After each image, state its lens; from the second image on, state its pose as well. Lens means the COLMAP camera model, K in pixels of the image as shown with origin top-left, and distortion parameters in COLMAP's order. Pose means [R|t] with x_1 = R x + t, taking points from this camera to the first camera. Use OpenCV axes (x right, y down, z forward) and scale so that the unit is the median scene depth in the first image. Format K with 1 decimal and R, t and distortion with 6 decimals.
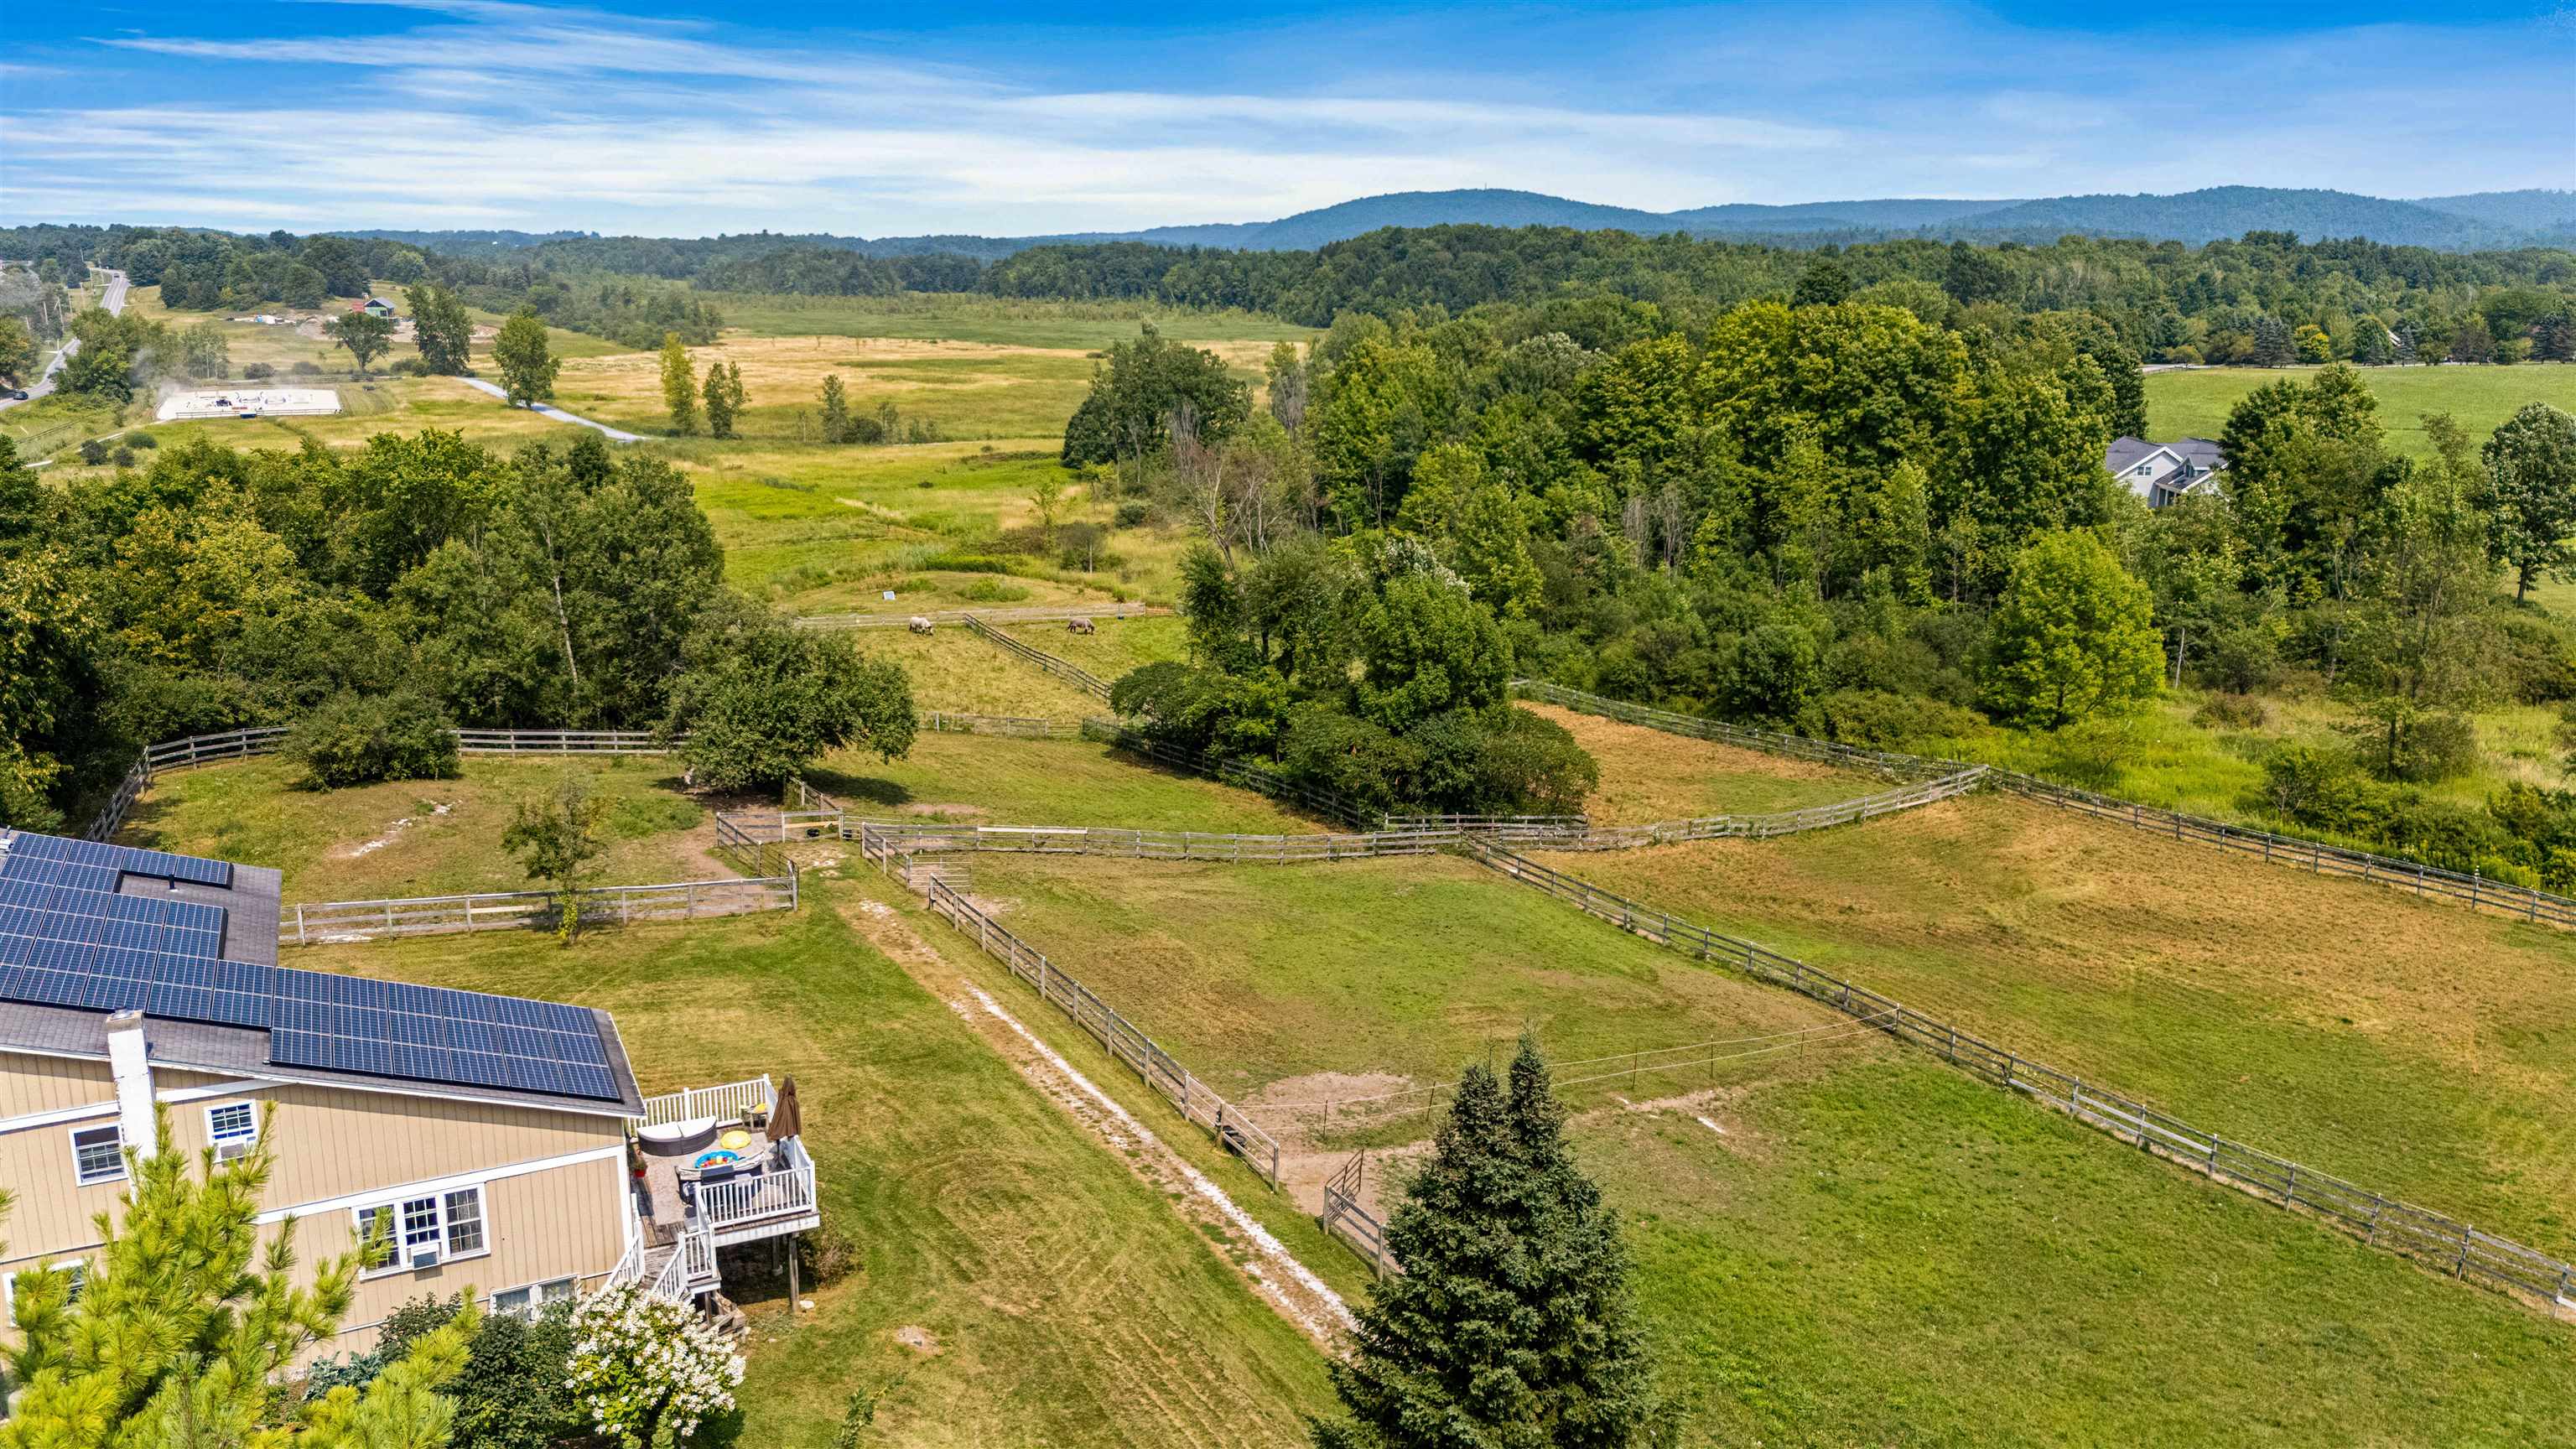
lens RADIAL K [[1898.6, 0, 1291.2], [0, 1898.6, 720.1], [0, 0, 1]] dist [0.067831, -0.064929]
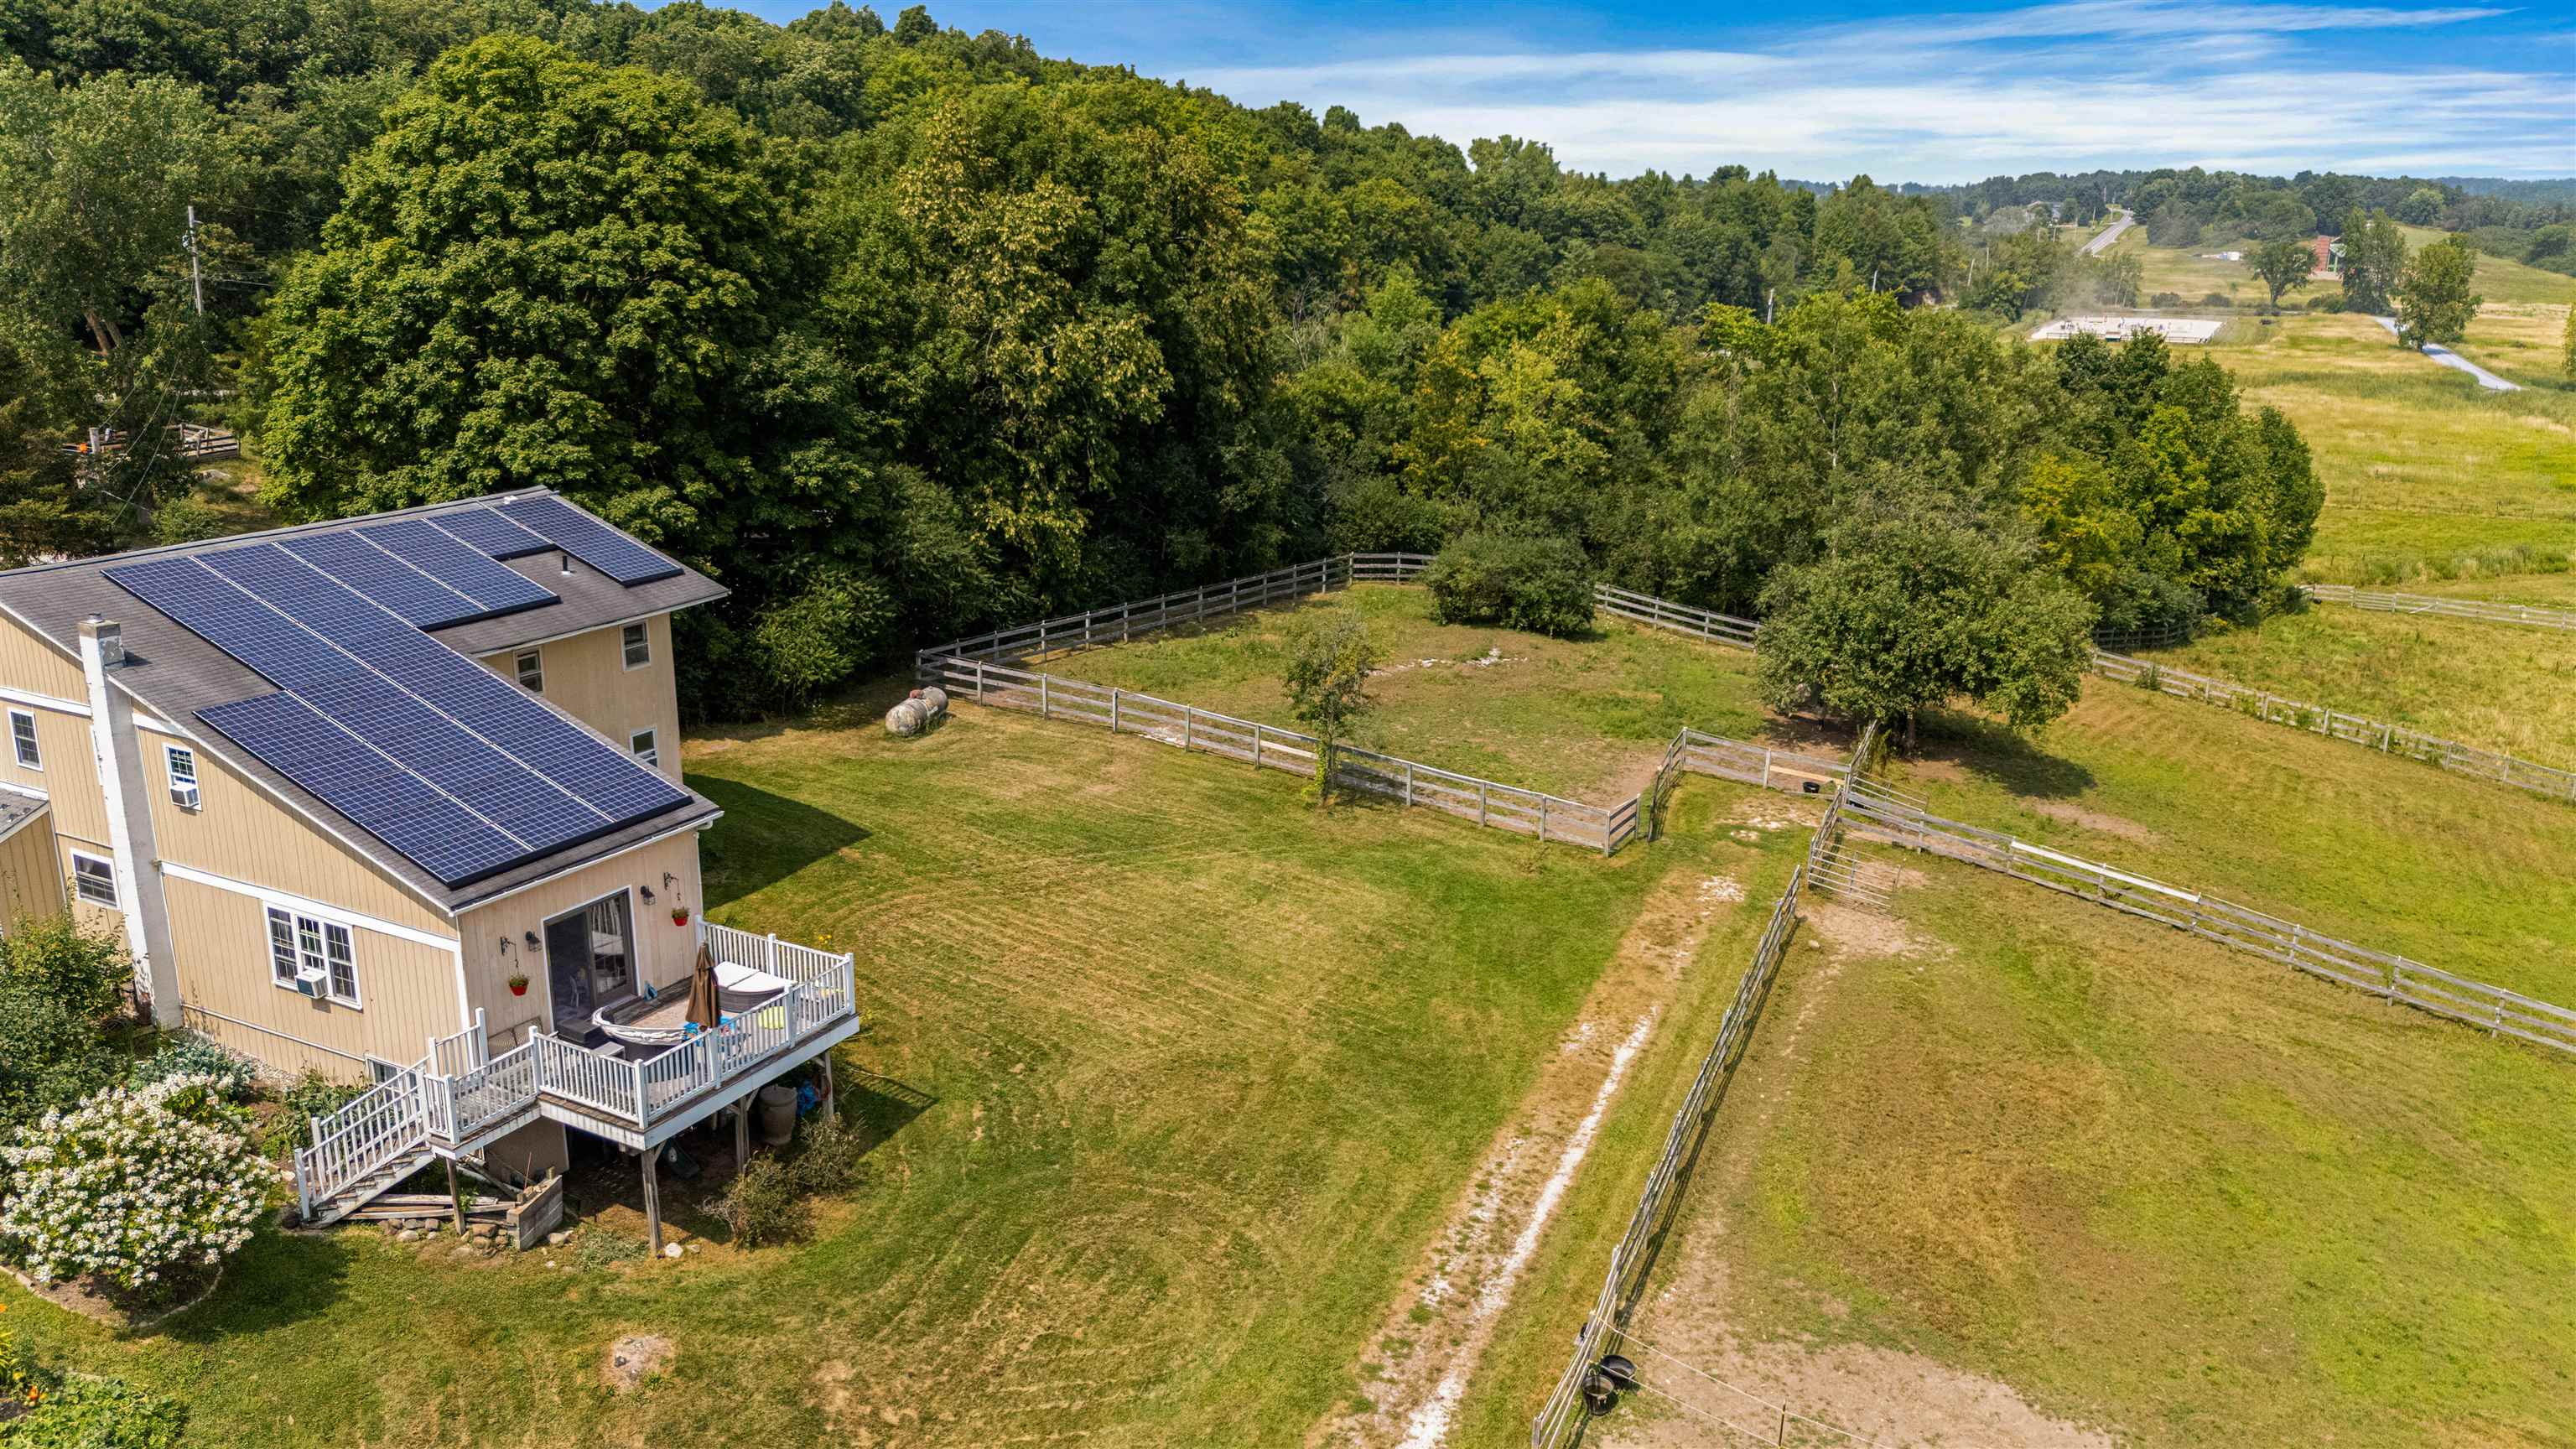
lens RADIAL K [[1926.2, 0, 1288.0], [0, 1926.2, 724.5], [0, 0, 1]] dist [0.068810, -0.058413]
pose [[0.576798, 0.221073, -0.786404, 0.105555], [-0.203478, 0.971223, 0.123785, -0.008247], [0.791139, 0.088617, 0.605183, 0.175625]]
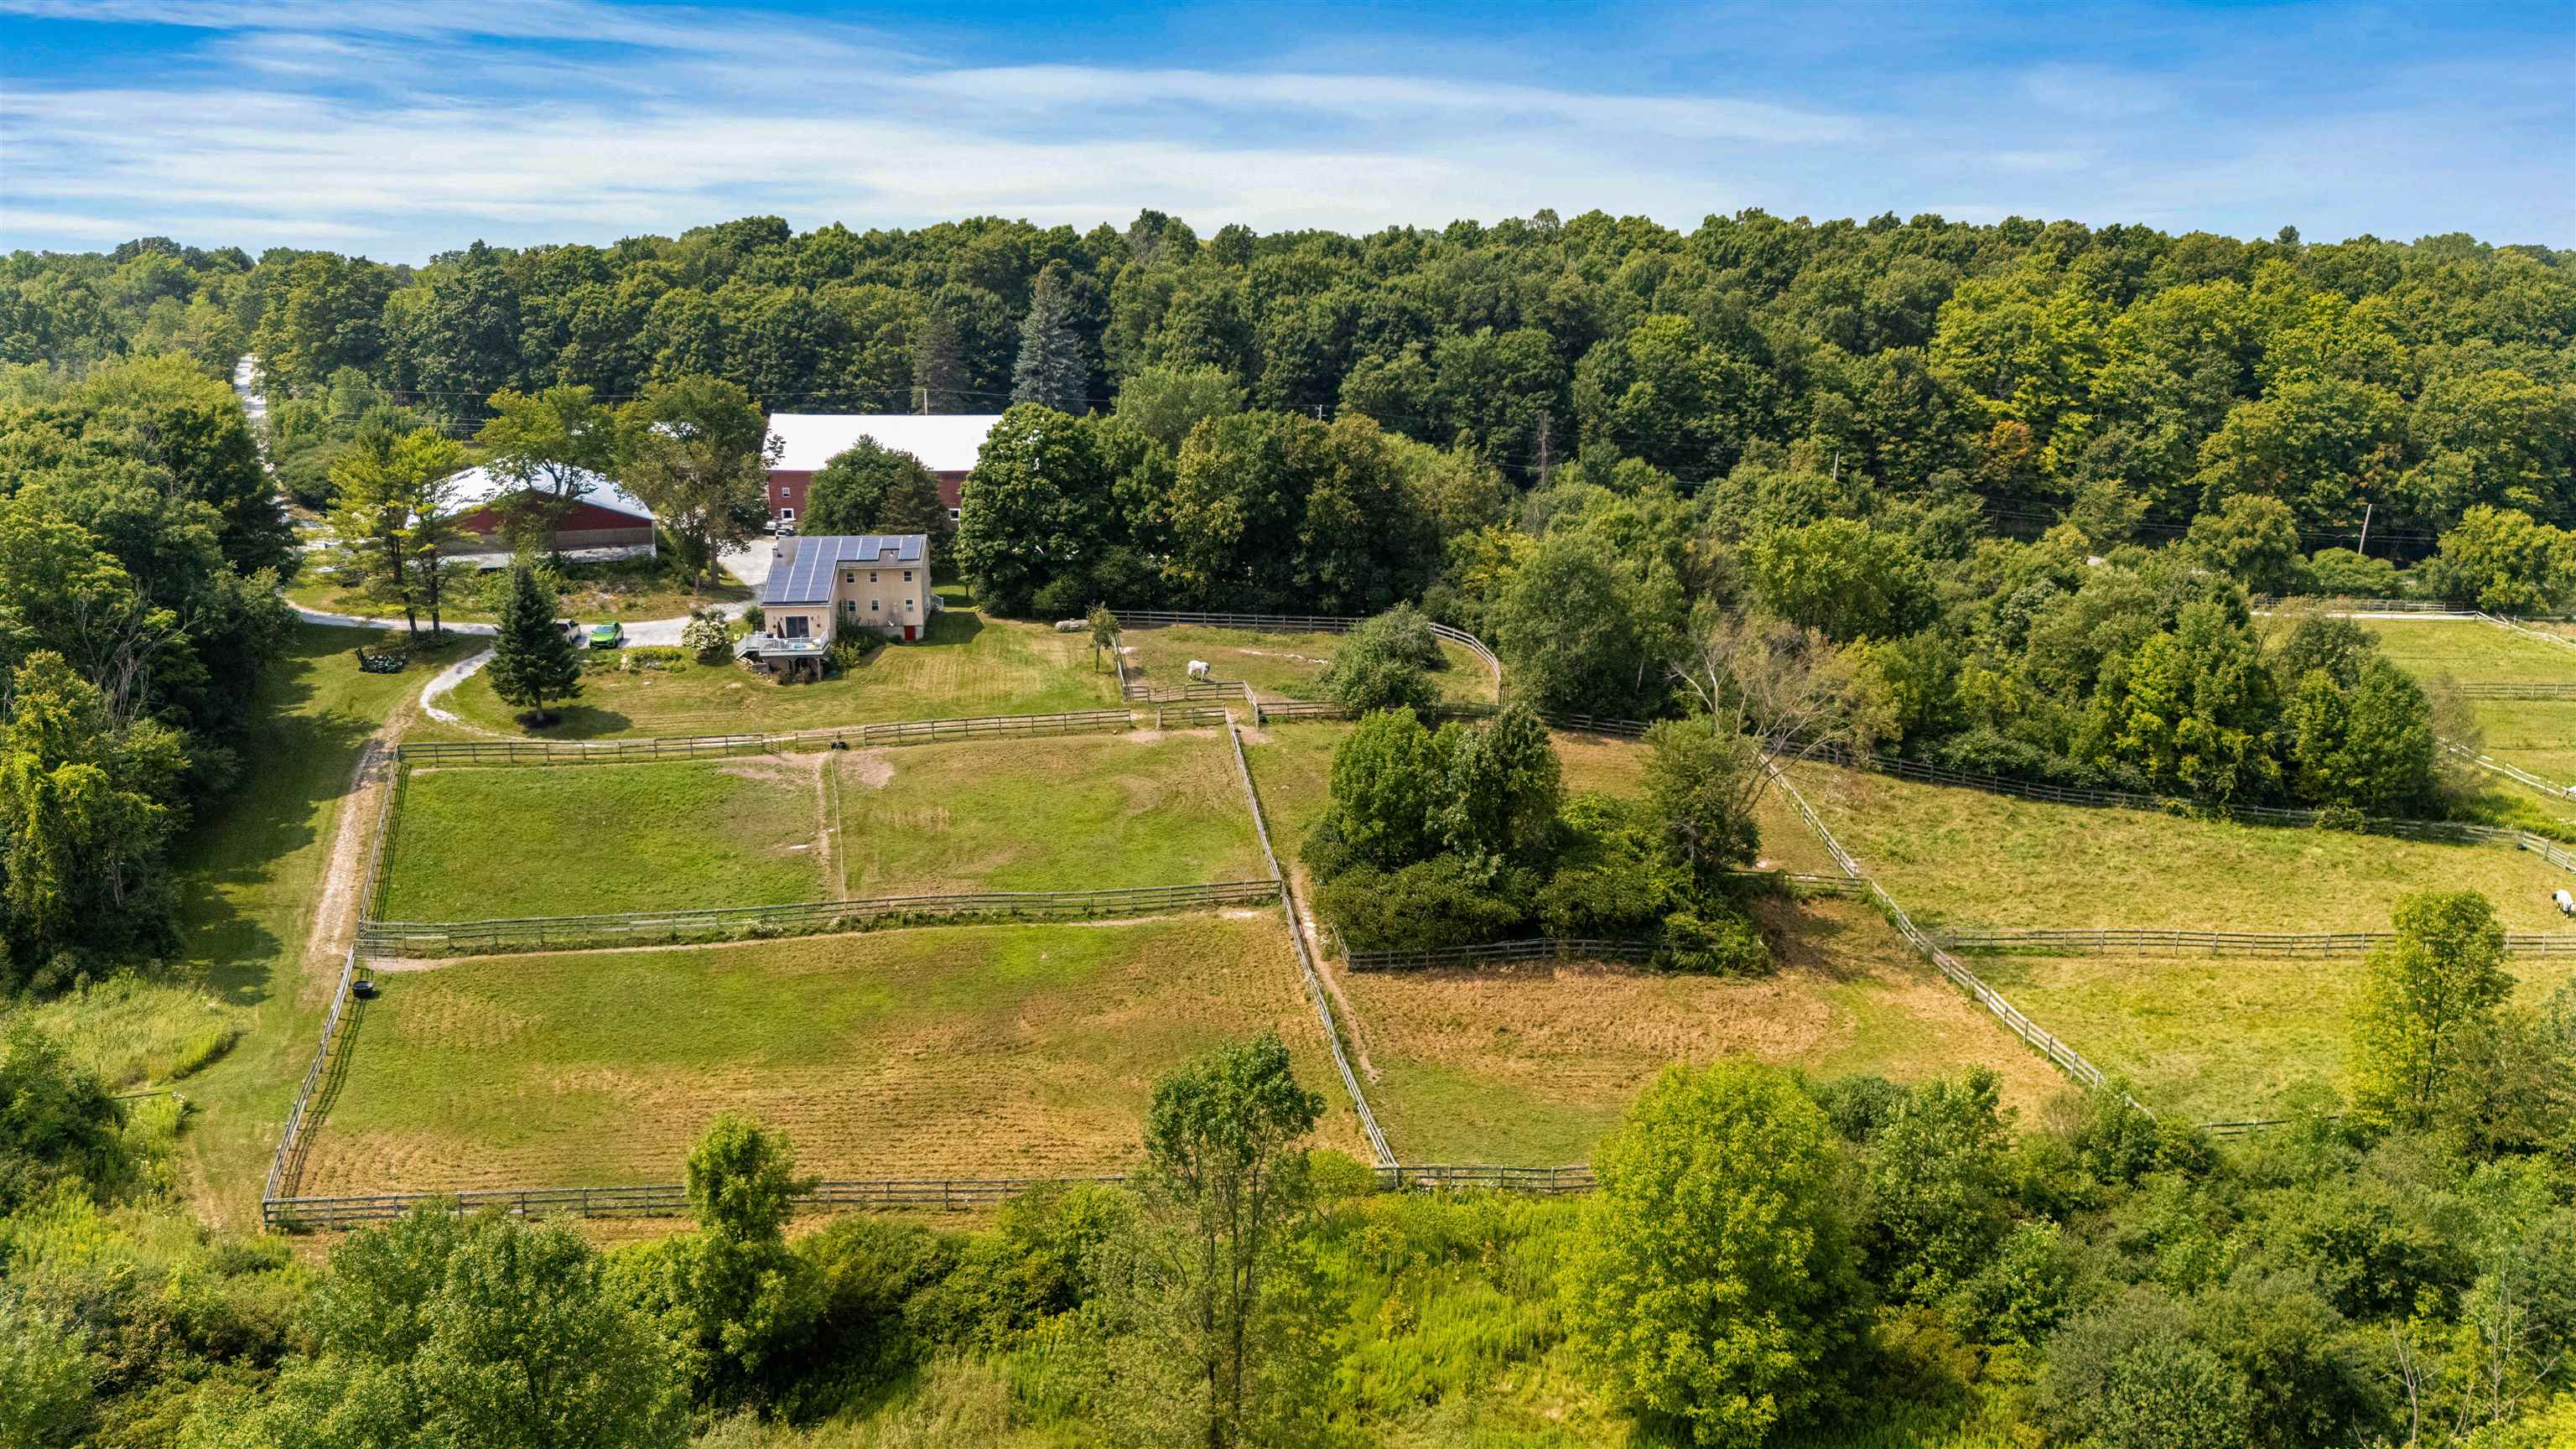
lens RADIAL K [[1898.6, 0, 1291.2], [0, 1898.6, 720.1], [0, 0, 1]] dist [0.067831, -0.064929]
pose [[-0.349843, 0.218207, -0.911041, 0.683418], [-0.224284, 0.924703, 0.307605, -0.243682], [0.909564, 0.311945, -0.274560, 0.726968]]
